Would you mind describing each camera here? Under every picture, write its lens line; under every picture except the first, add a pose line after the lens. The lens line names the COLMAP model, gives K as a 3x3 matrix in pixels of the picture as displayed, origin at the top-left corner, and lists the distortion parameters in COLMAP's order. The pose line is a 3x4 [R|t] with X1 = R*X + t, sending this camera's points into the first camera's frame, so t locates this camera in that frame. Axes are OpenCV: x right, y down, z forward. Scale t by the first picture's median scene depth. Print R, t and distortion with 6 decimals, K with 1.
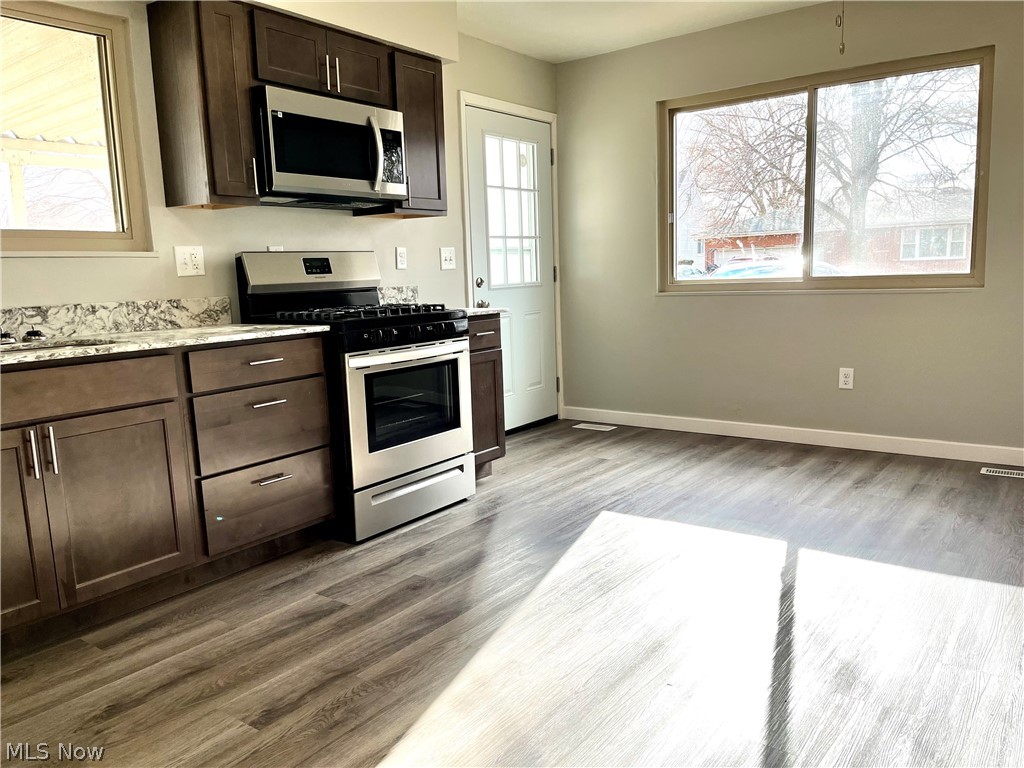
lens RADIAL K [[779.2, 0, 510.9], [0, 779.2, 390.3], [0, 0, 1]] dist [0.062537, -0.078832]
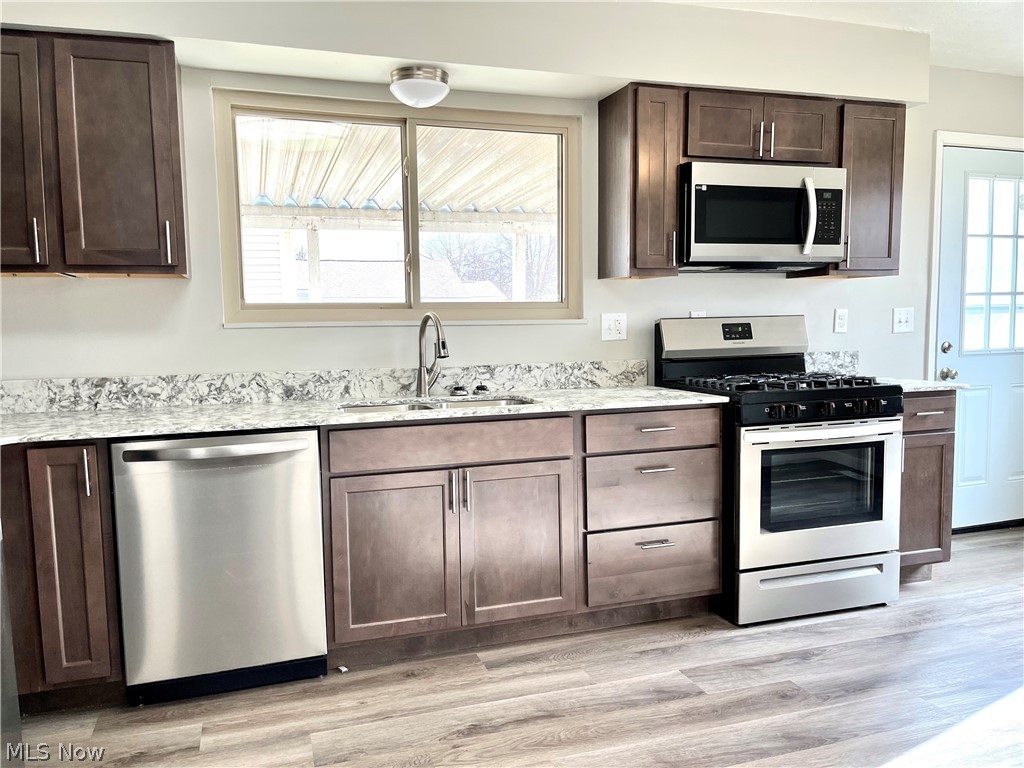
lens RADIAL K [[779.2, 0, 505.6], [0, 779.2, 385.1], [0, 0, 1]] dist [0.062537, -0.078832]
pose [[0.810861, 0.070178, -0.581016, 0.107693], [-0.098907, 0.994936, -0.017861, -0.051329], [0.576820, 0.071950, 0.813696, 0.039466]]
